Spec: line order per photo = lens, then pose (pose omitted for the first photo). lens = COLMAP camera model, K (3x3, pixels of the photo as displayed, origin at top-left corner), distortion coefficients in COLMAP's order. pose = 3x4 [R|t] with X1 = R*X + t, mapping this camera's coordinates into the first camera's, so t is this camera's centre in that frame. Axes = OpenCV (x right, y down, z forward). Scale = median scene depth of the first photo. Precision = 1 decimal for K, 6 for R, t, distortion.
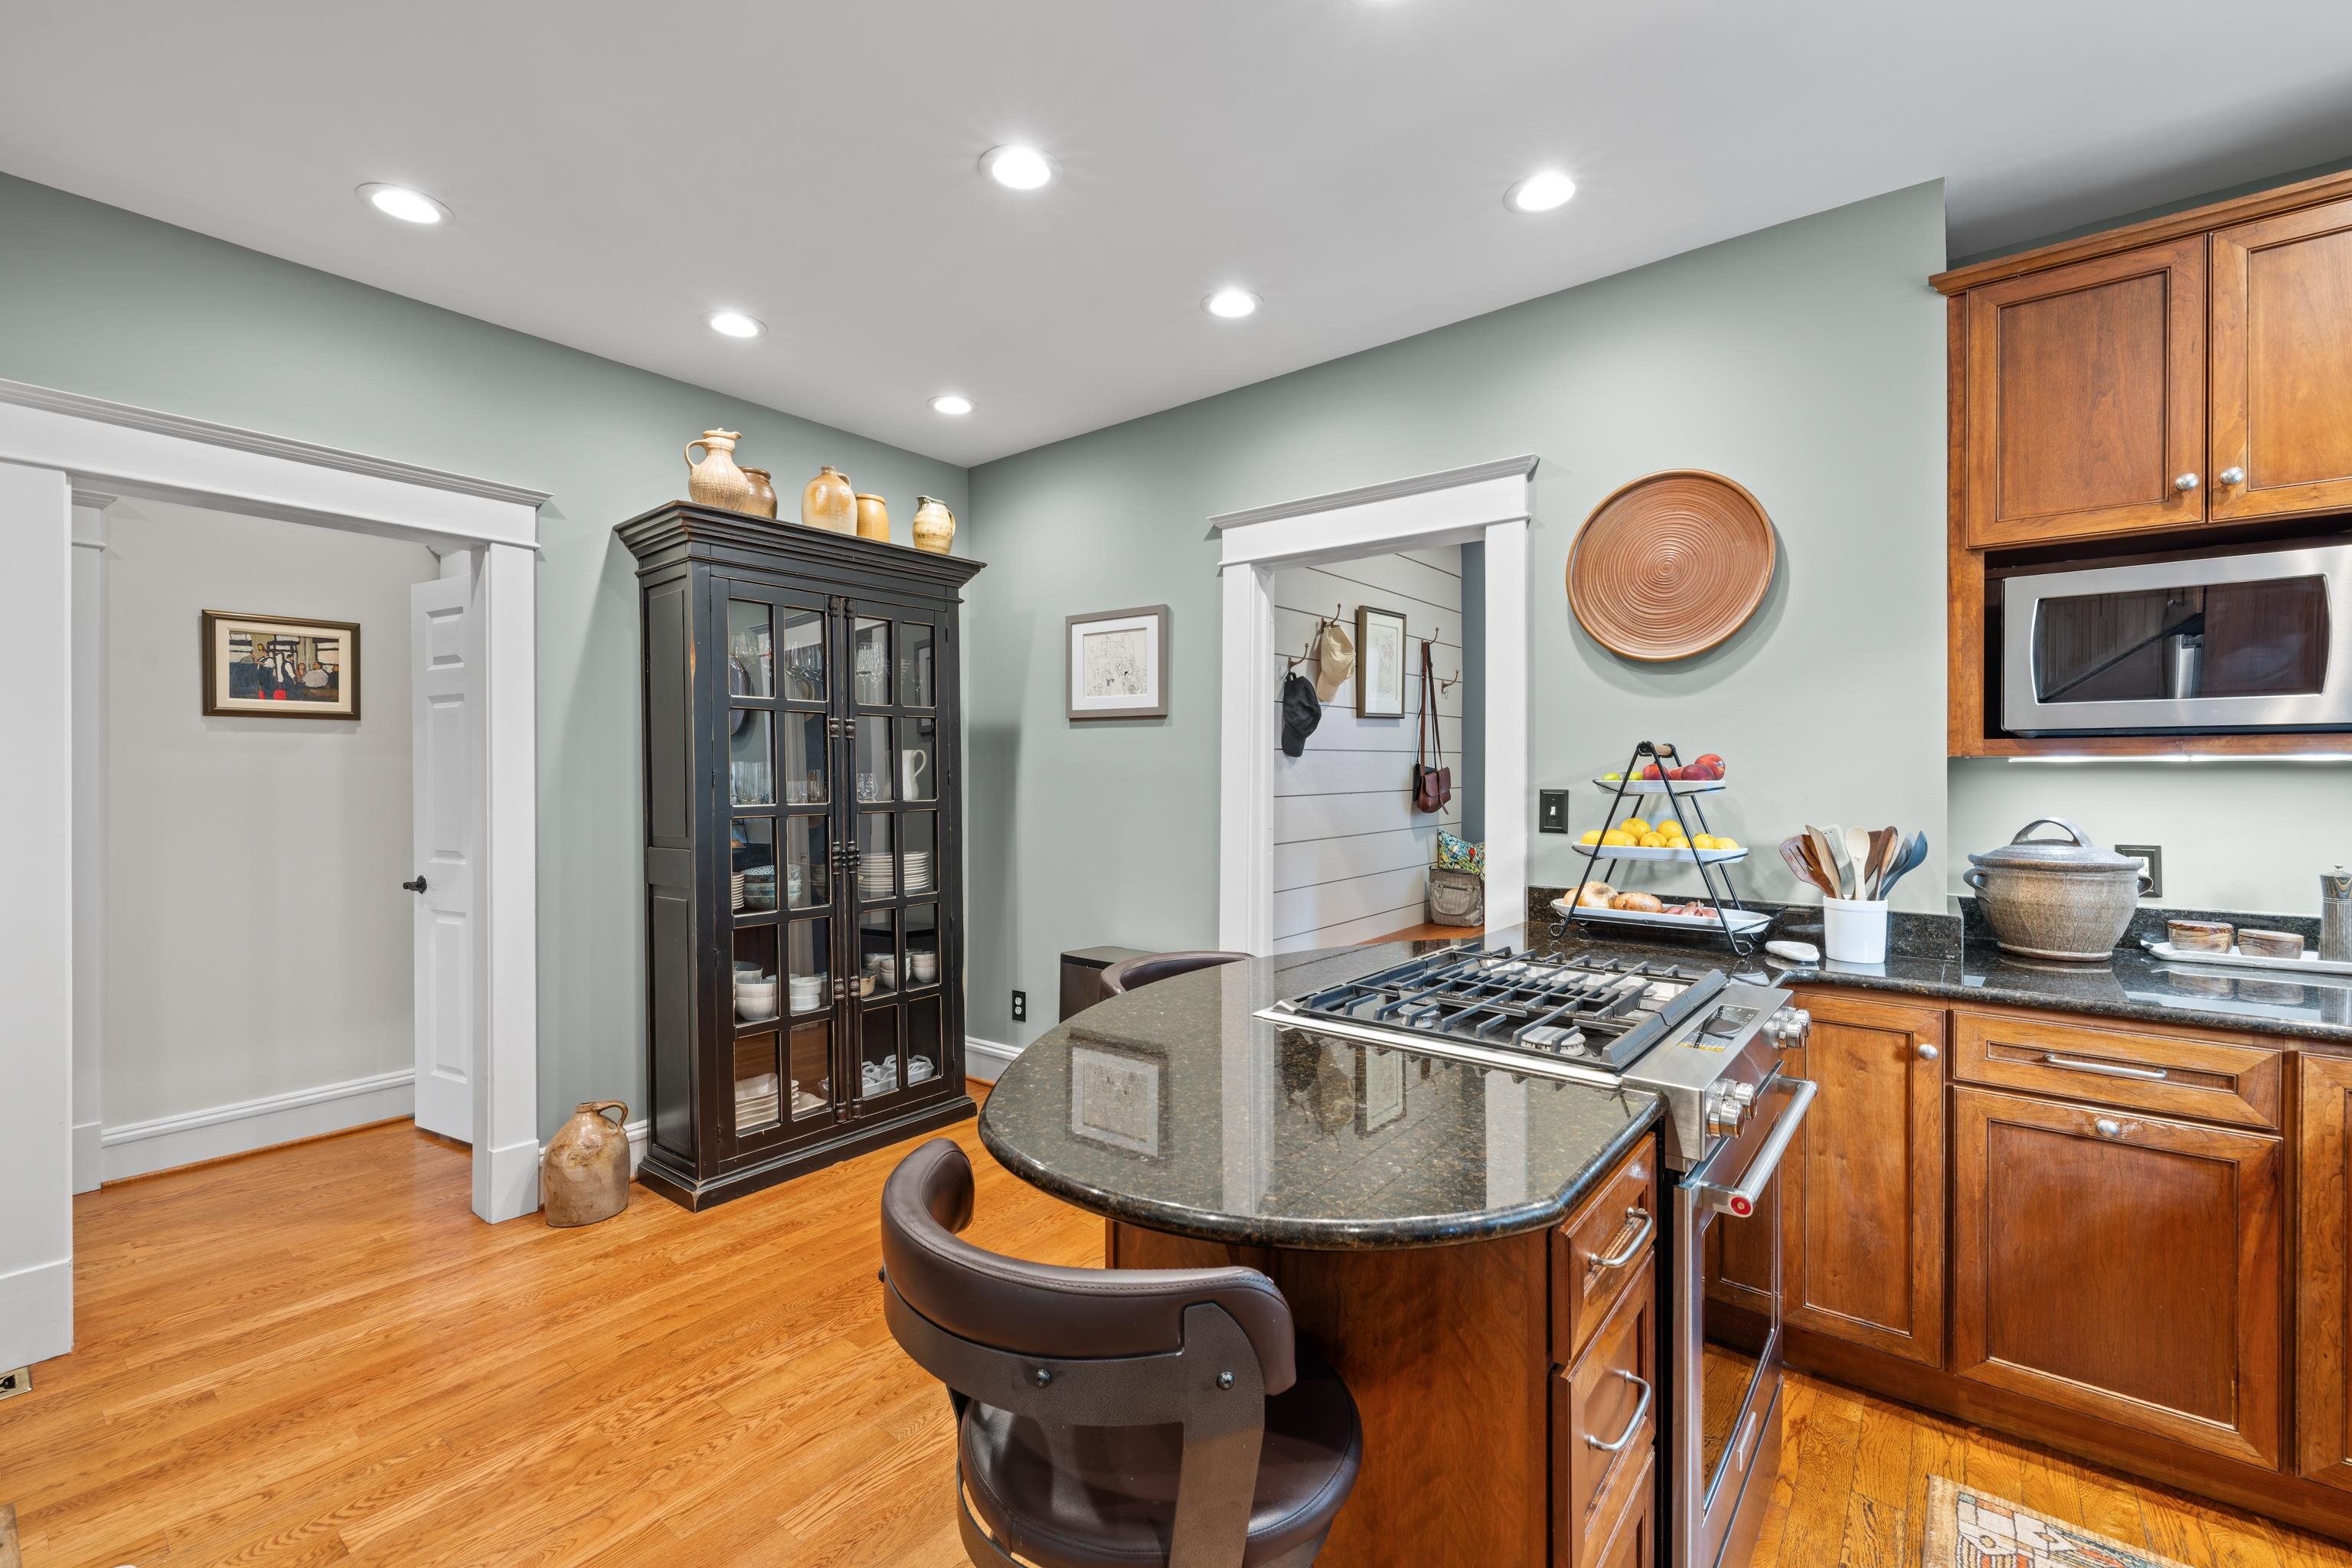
lens RADIAL K [[988.9, 0, 1177.6], [0, 988.9, 779.3], [0, 0, 1]] dist [0.000486, 0.000312]
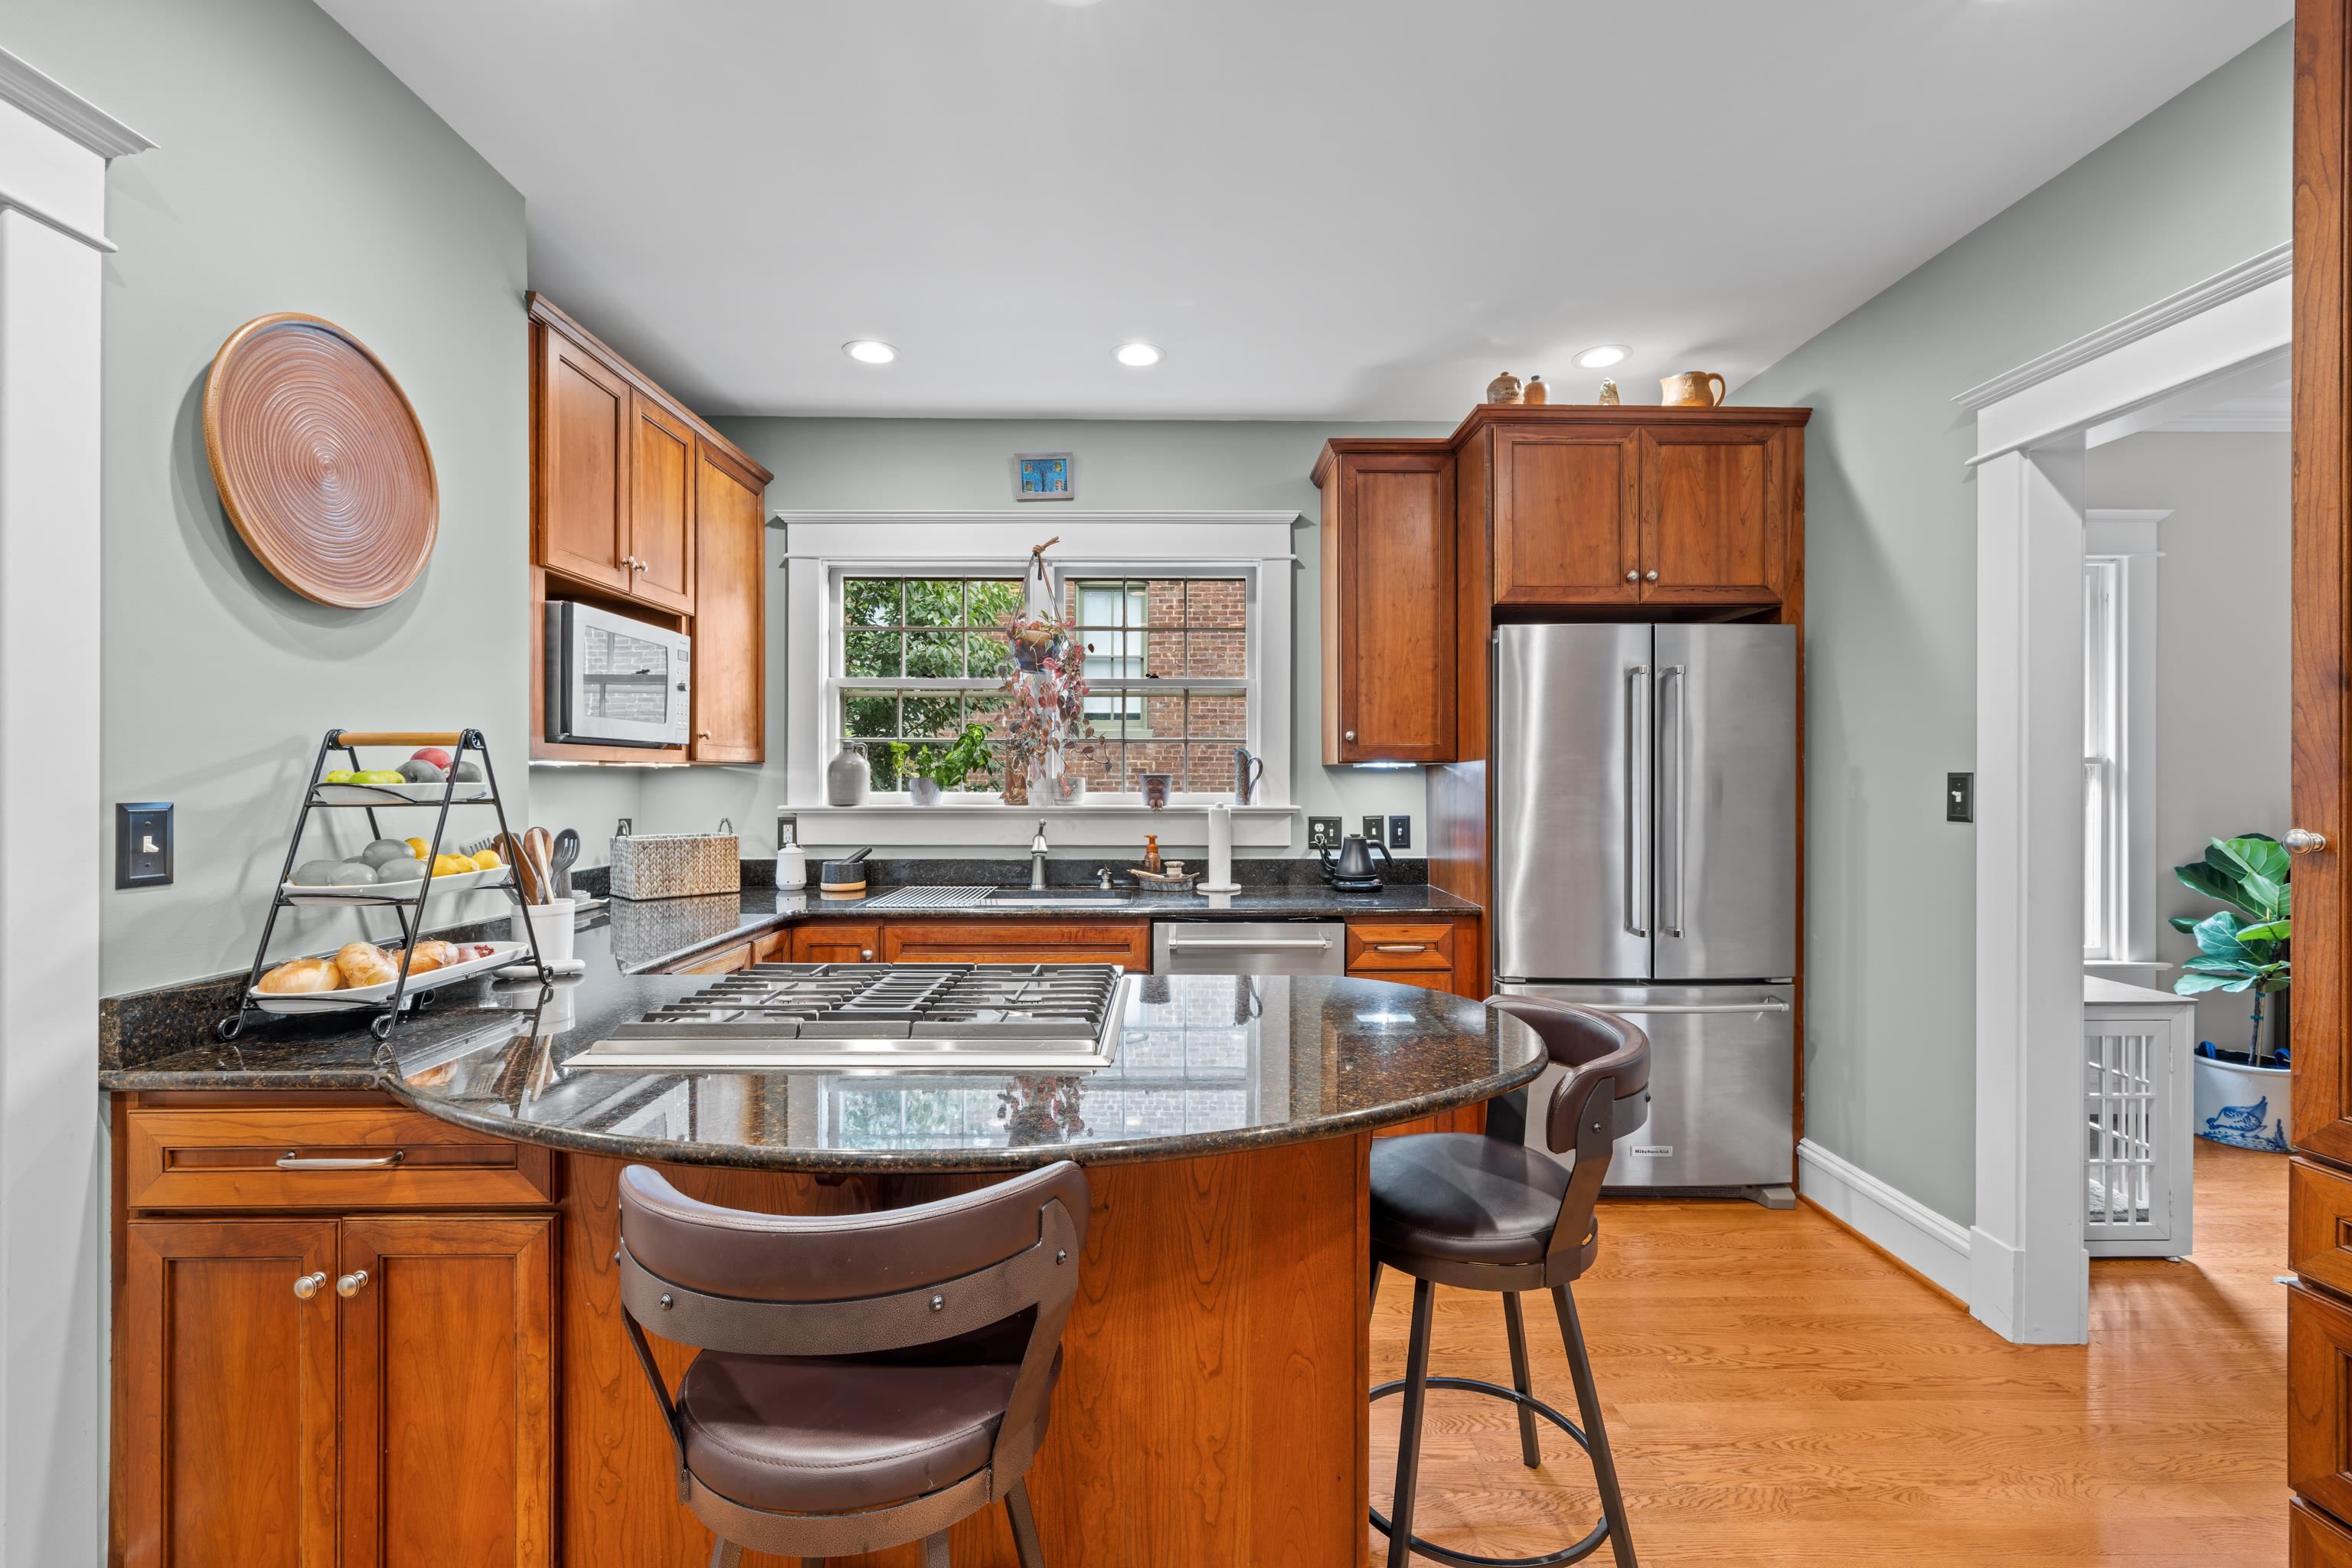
lens RADIAL K [[988.9, 0, 1177.6], [0, 988.9, 779.3], [0, 0, 1]] dist [0.000486, 0.000312]
pose [[-0.637975, -0.000997, 0.770057, -0.458317], [0.005219, 0.999971, 0.005619, -0.002884], [-0.770040, 0.007603, -0.637951, 1.142525]]
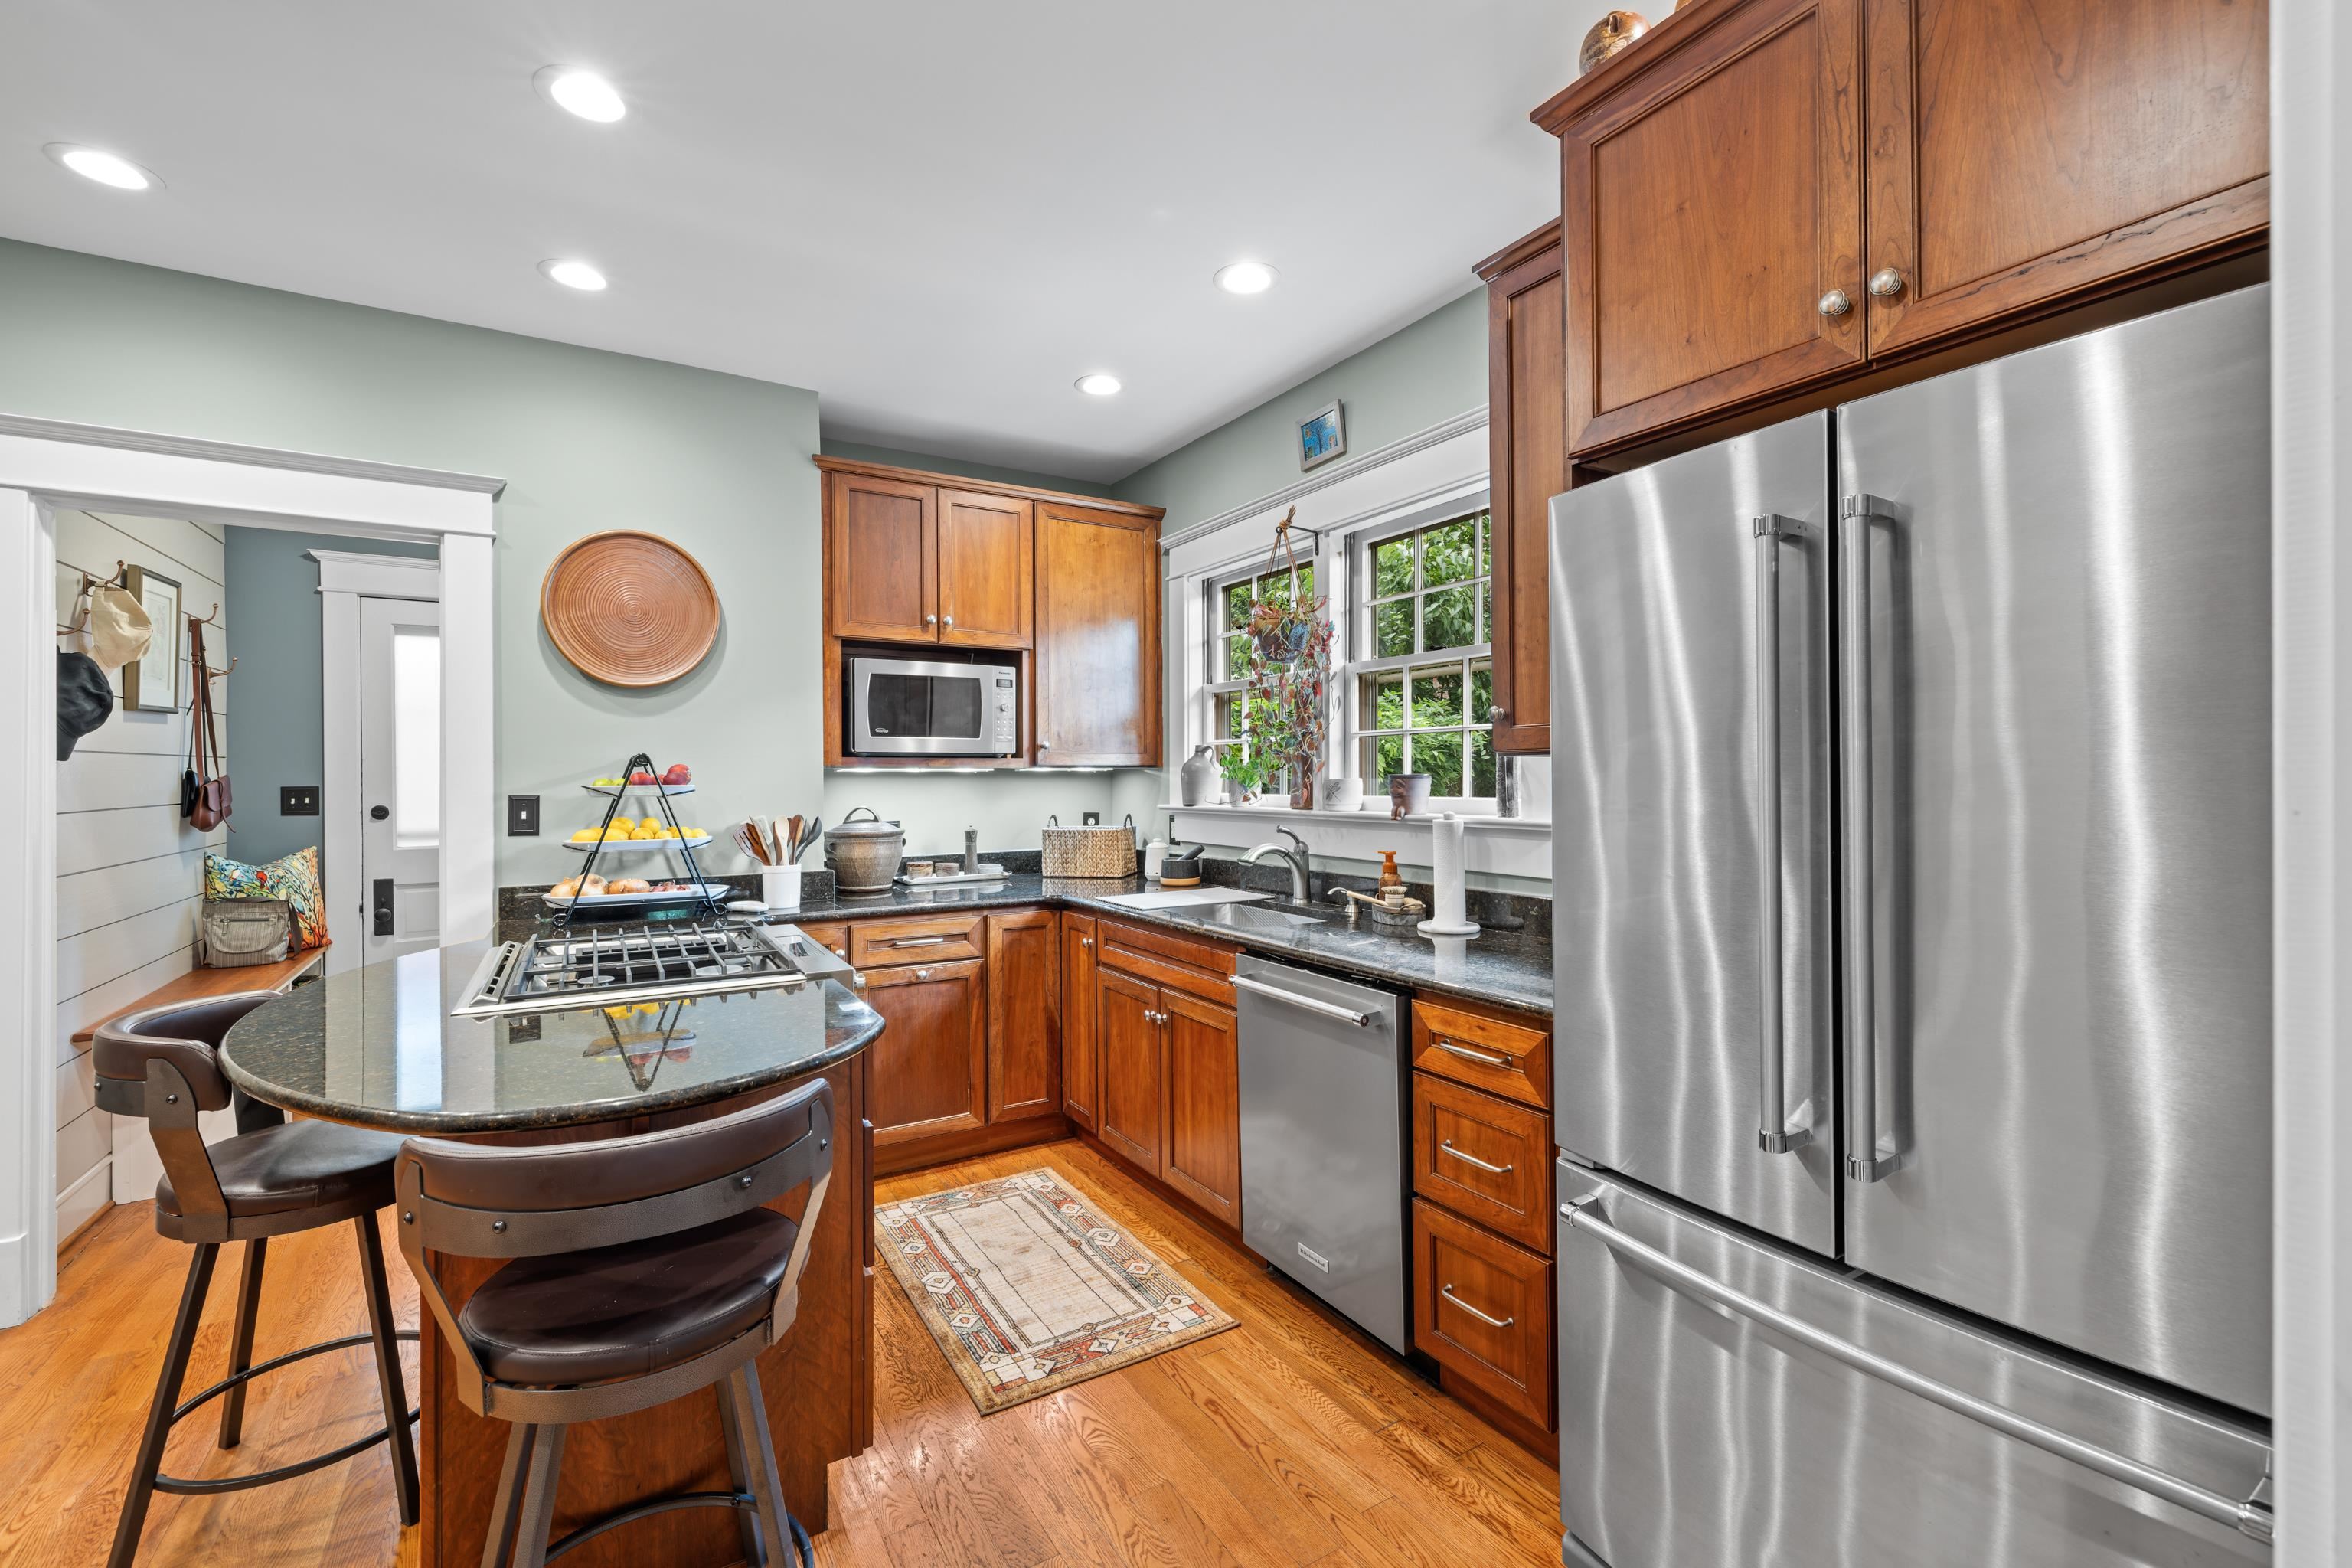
lens RADIAL K [[992.8, 0, 1176.0], [0, 992.8, 784.0], [0, 0, 1]] dist [-0.001695, -0.000050]
pose [[0.340428, -0.005810, 0.940253, -0.491350], [0.011456, 0.999932, 0.002031, 0.005271], [-0.940201, 0.010080, 0.340472, -0.043817]]
